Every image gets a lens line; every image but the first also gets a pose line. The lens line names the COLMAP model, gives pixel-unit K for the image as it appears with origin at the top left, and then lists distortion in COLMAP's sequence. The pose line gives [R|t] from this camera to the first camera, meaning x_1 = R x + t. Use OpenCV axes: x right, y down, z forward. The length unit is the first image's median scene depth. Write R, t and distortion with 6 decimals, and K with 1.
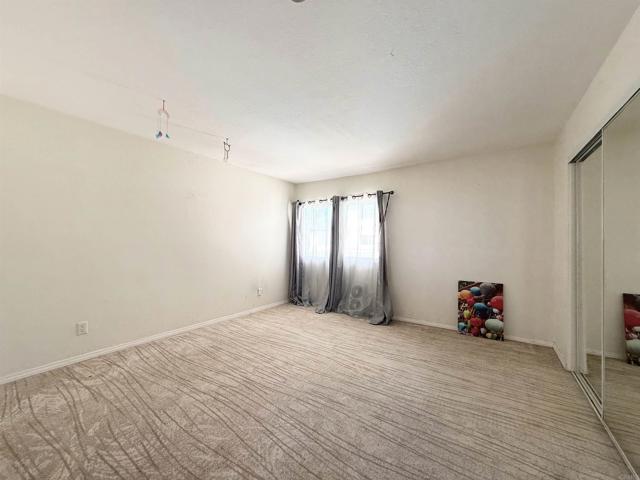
lens RADIAL K [[256.6, 0, 318.9], [0, 256.6, 240.2], [0, 0, 1]] dist [0.001586, 0.000284]
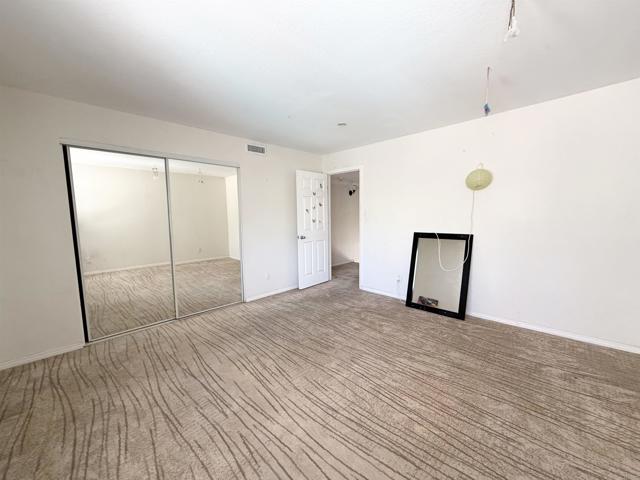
lens RADIAL K [[256.6, 0, 319.8], [0, 256.6, 242.3], [0, 0, 1]] dist [0.001586, 0.000284]
pose [[-0.985158, -0.013761, 0.171099, -0.163781], [0.003811, 0.994782, 0.101950, -0.022591], [-0.171609, 0.101089, -0.979965, 1.879225]]
